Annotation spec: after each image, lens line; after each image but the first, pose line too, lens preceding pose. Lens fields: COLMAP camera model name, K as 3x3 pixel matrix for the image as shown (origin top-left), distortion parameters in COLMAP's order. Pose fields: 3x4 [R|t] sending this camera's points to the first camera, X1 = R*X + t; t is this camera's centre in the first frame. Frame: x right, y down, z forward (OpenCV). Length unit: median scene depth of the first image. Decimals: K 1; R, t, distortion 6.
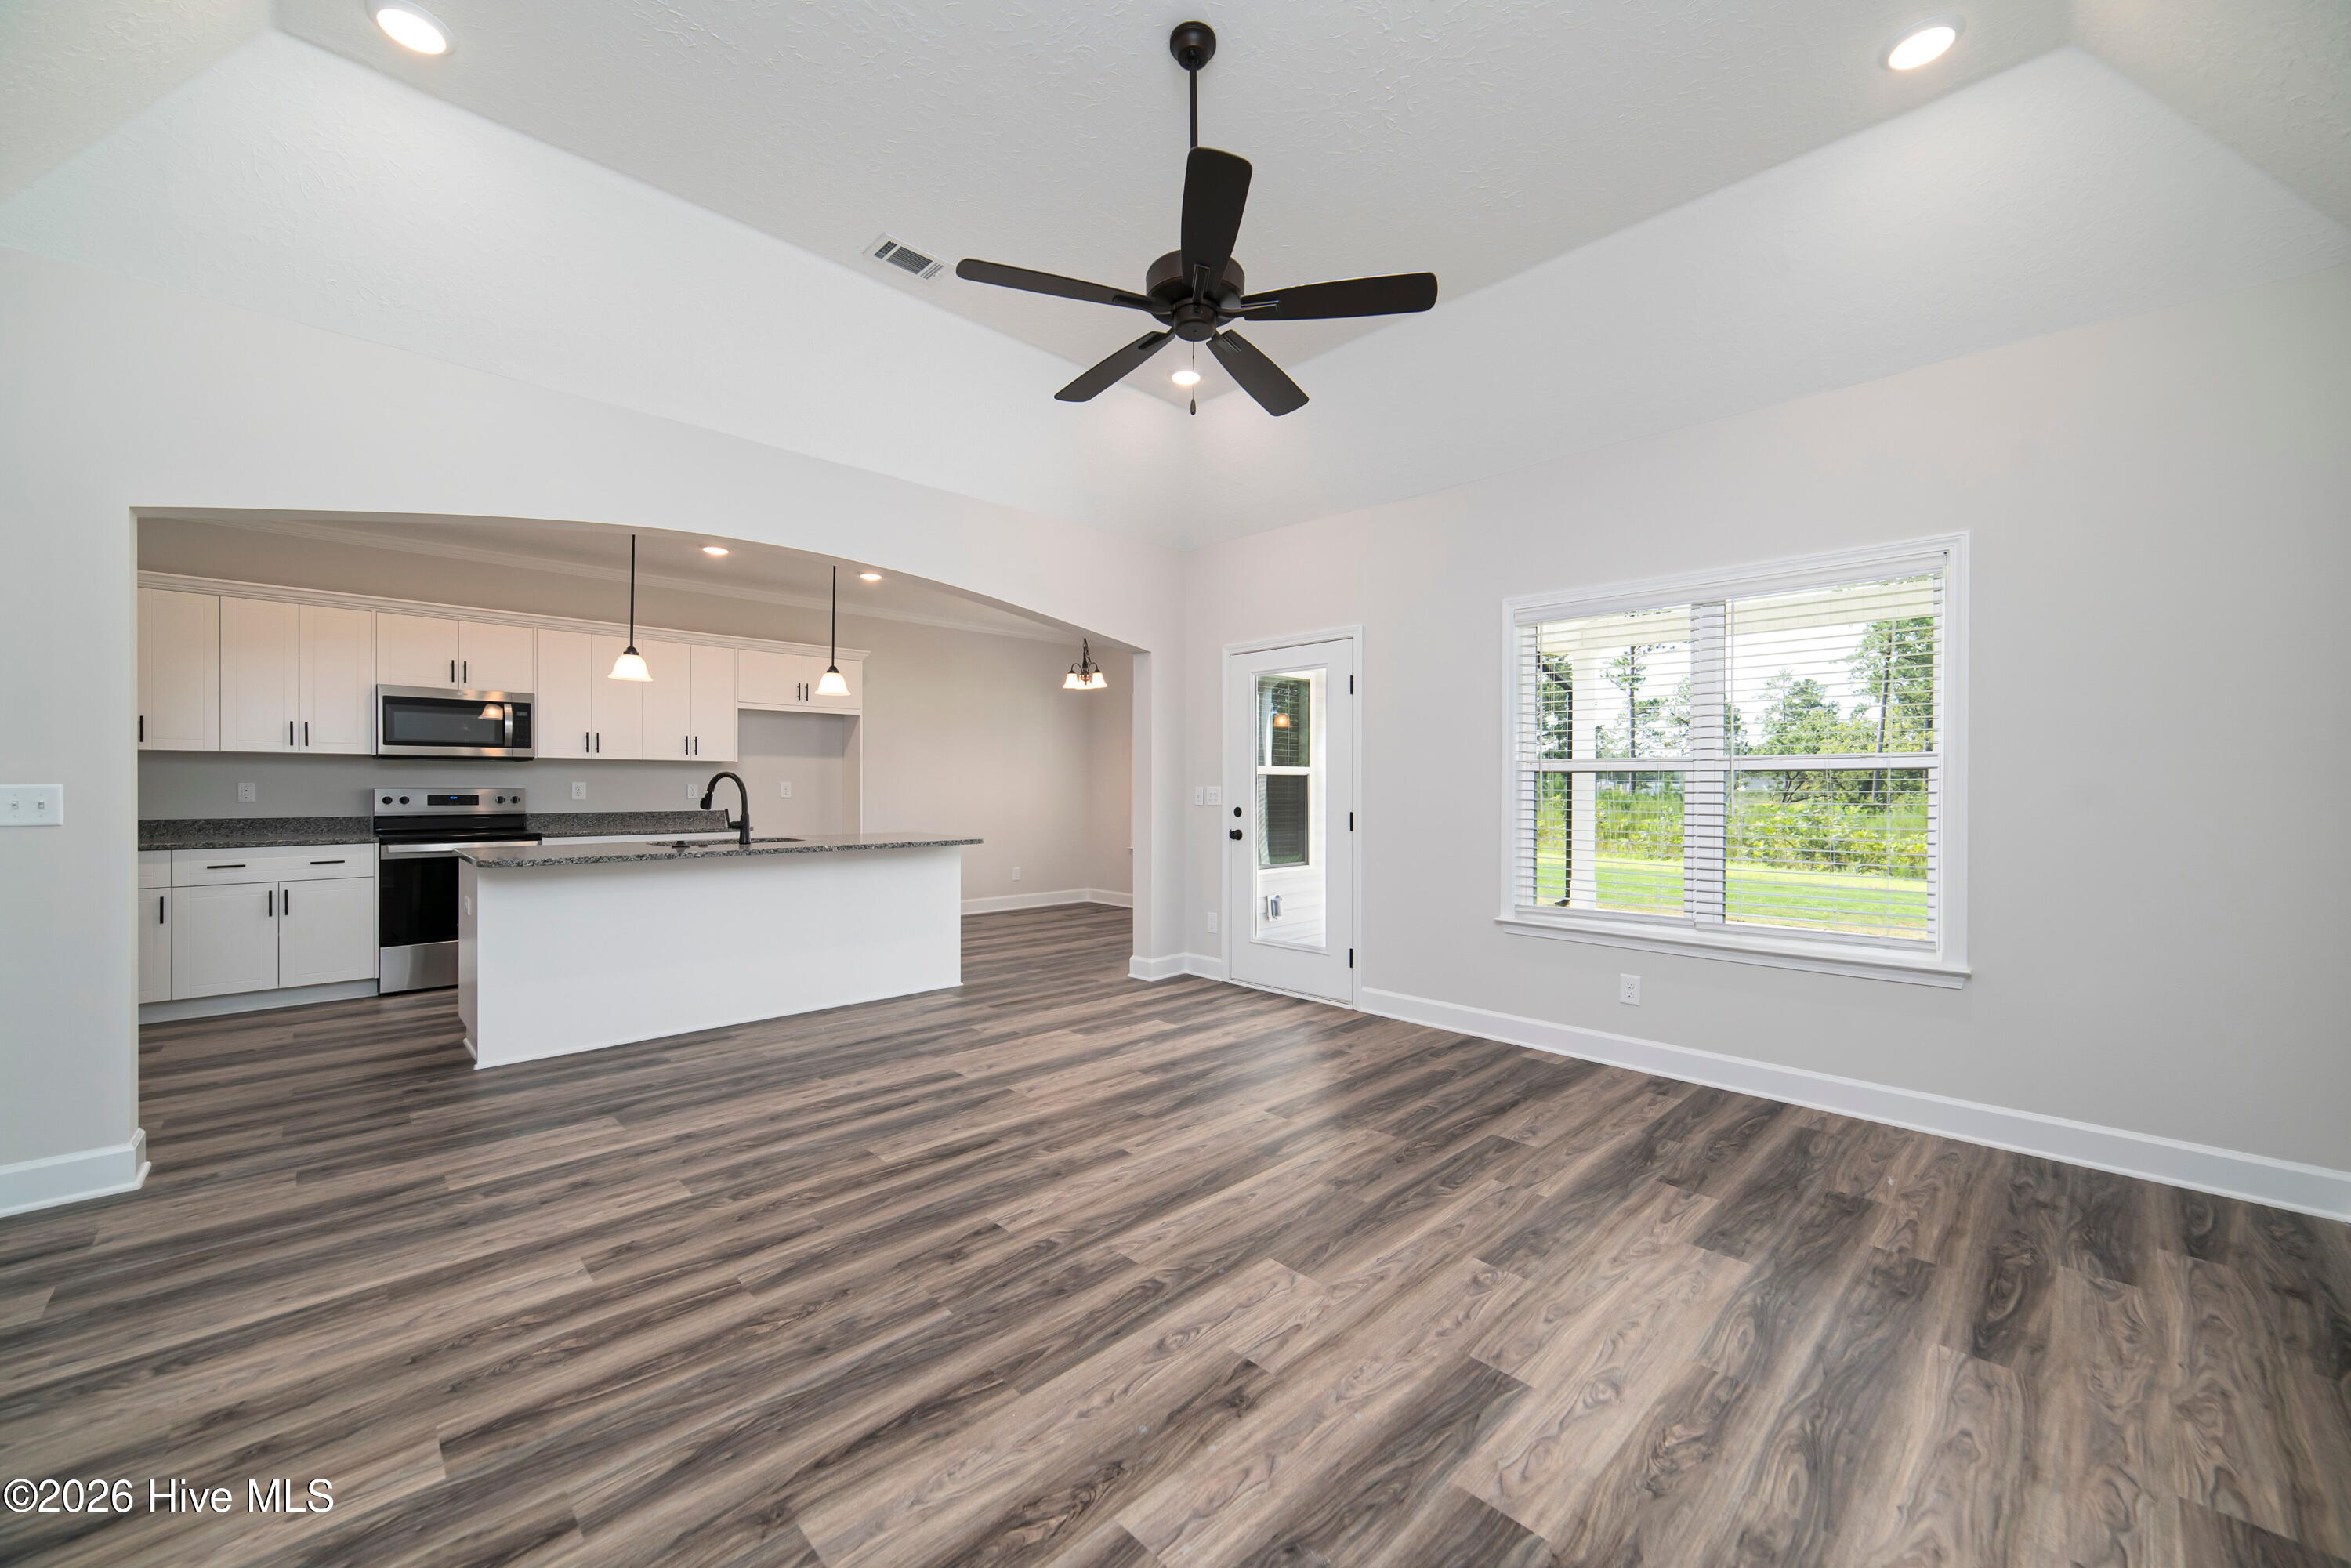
lens RADIAL K [[891.0, 0, 1175.5], [0, 891.0, 784.0], [0, 0, 1]] dist [0.000208, 0.000178]
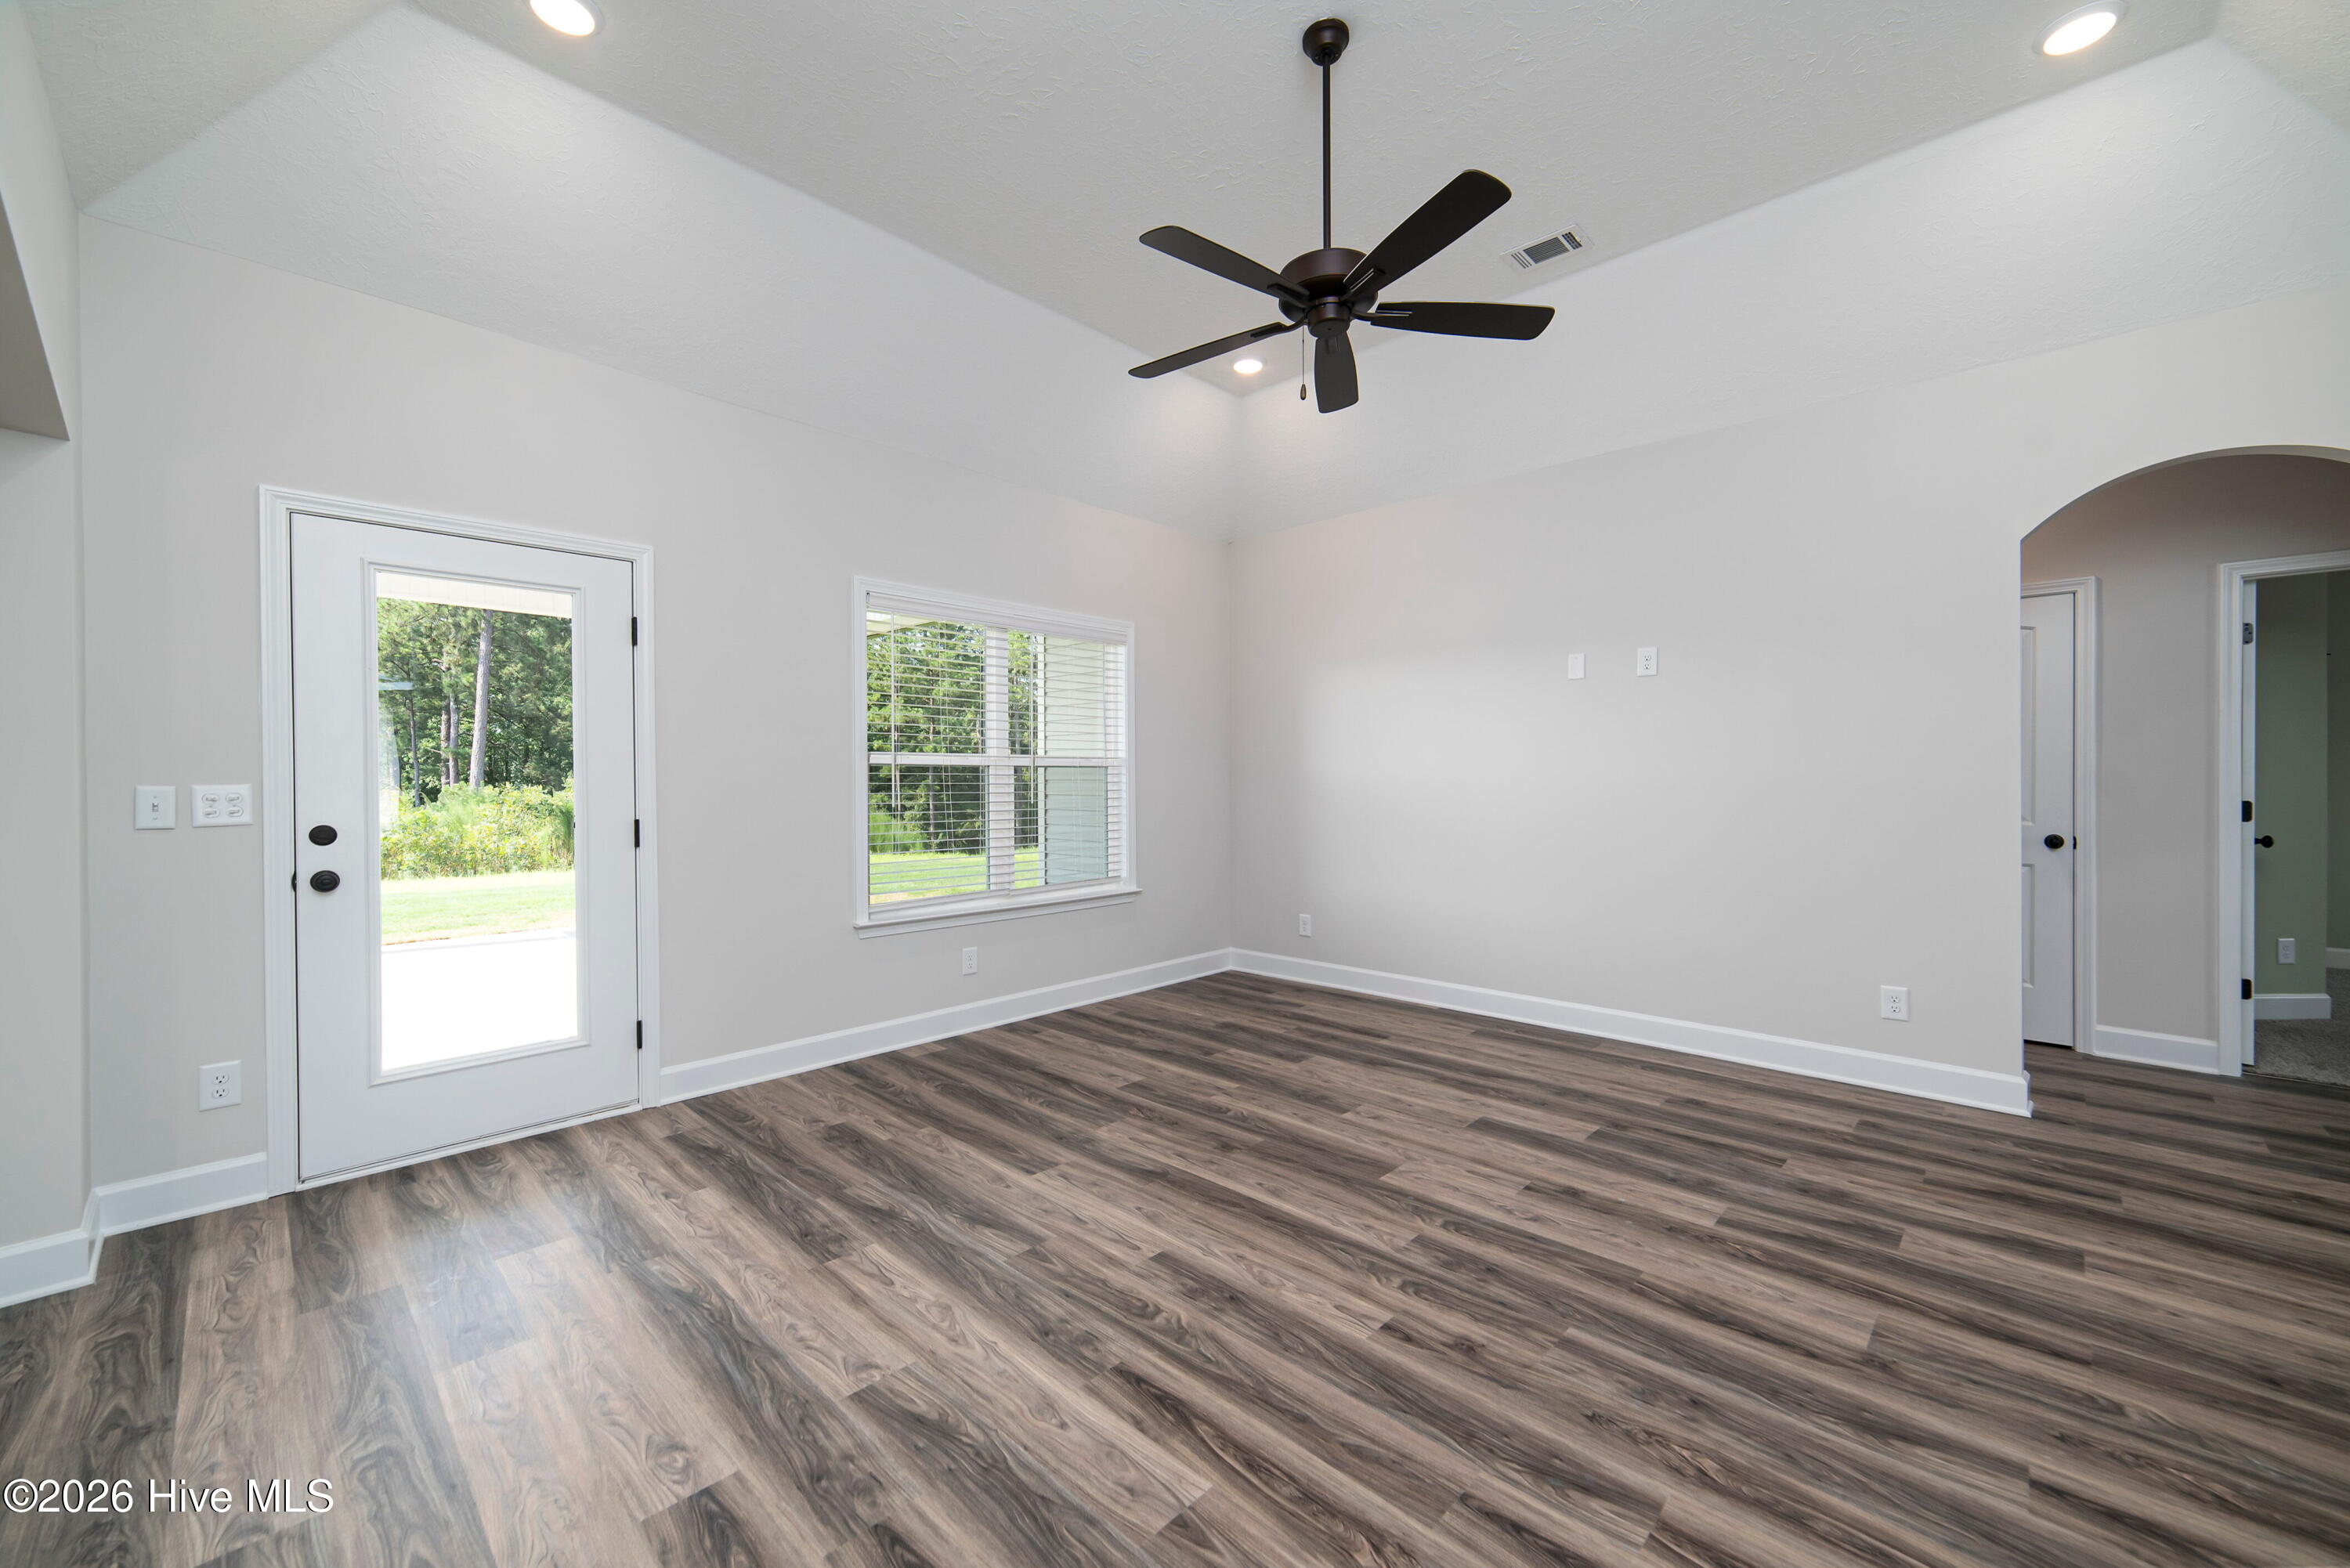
lens RADIAL K [[914.9, 0, 1175.0], [0, 914.9, 784.0], [0, 0, 1]] dist [-0.001705, -0.000281]
pose [[-0.032284, -0.007474, 0.999451, -0.973480], [0.002902, 0.999967, 0.007572, -0.001607], [-0.999475, 0.003145, -0.032261, 1.162543]]
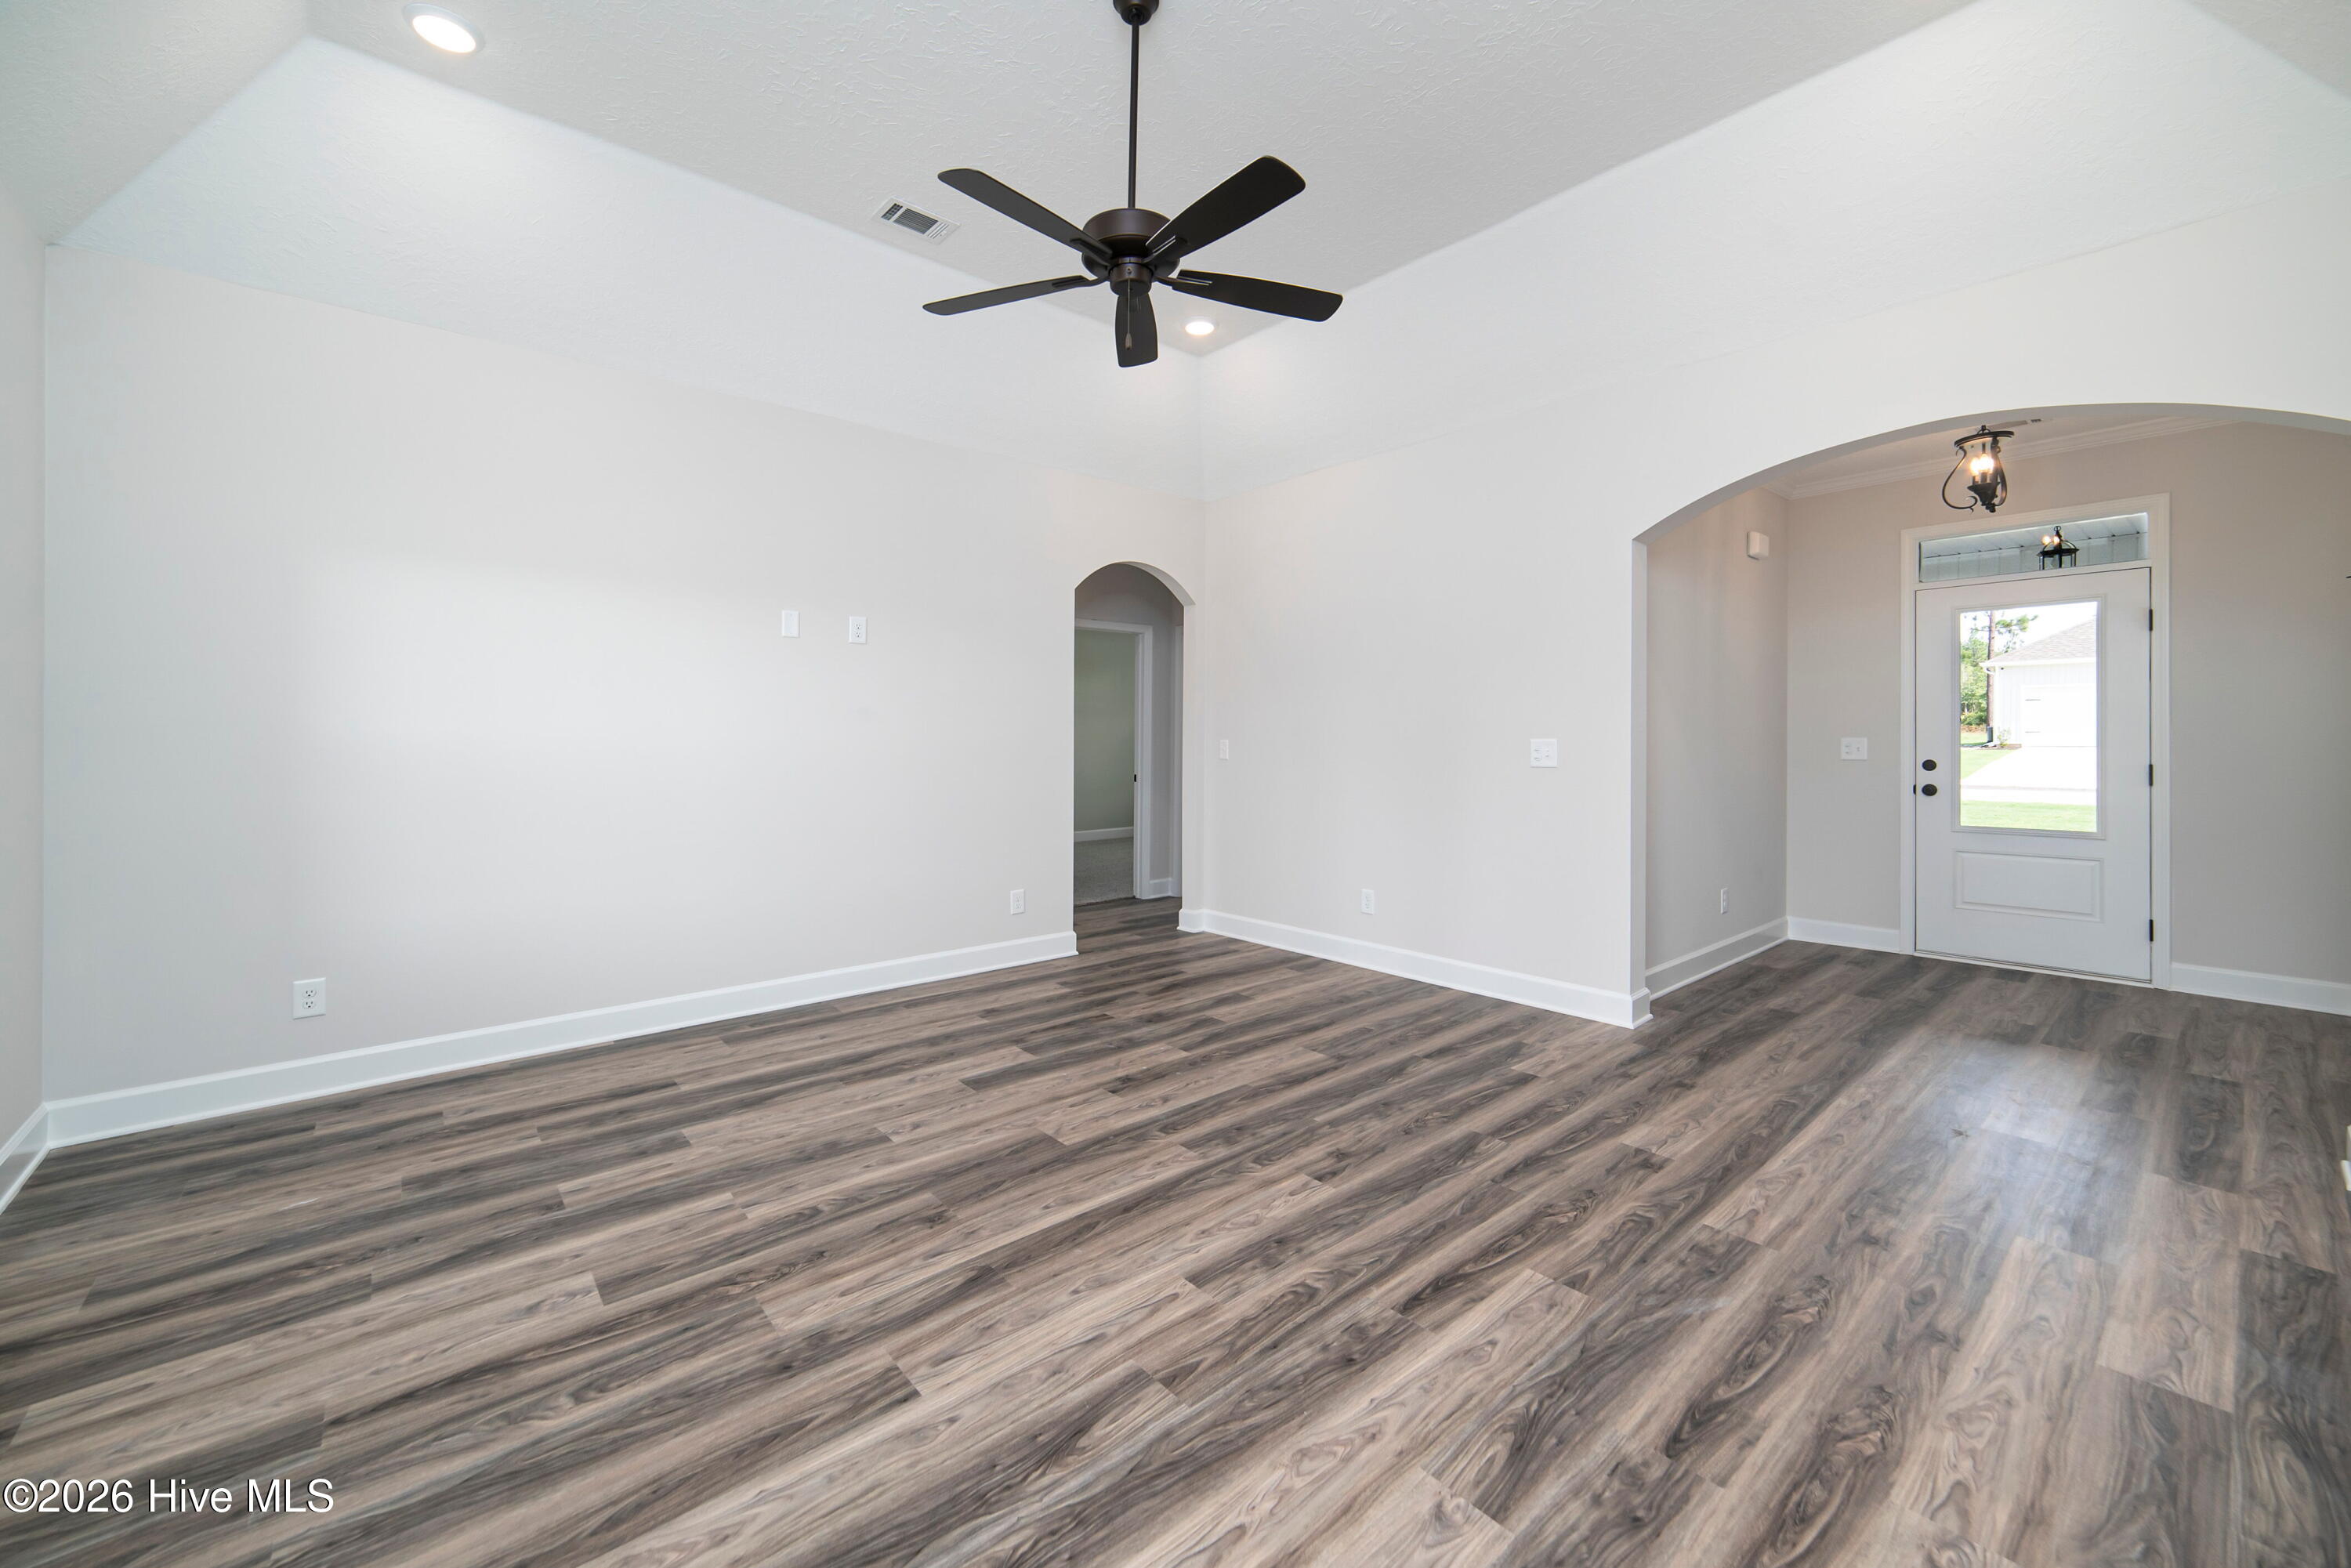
lens RADIAL K [[937.3, 0, 1183.8], [0, 937.3, 746.9], [0, 0, 1]] dist [0.000361, 0.000316]
pose [[-0.998781, 0.000600, 0.049354, -0.097044], [0.001080, 0.999952, 0.009696, -0.001866], [-0.049346, 0.009738, -0.998734, 1.969388]]
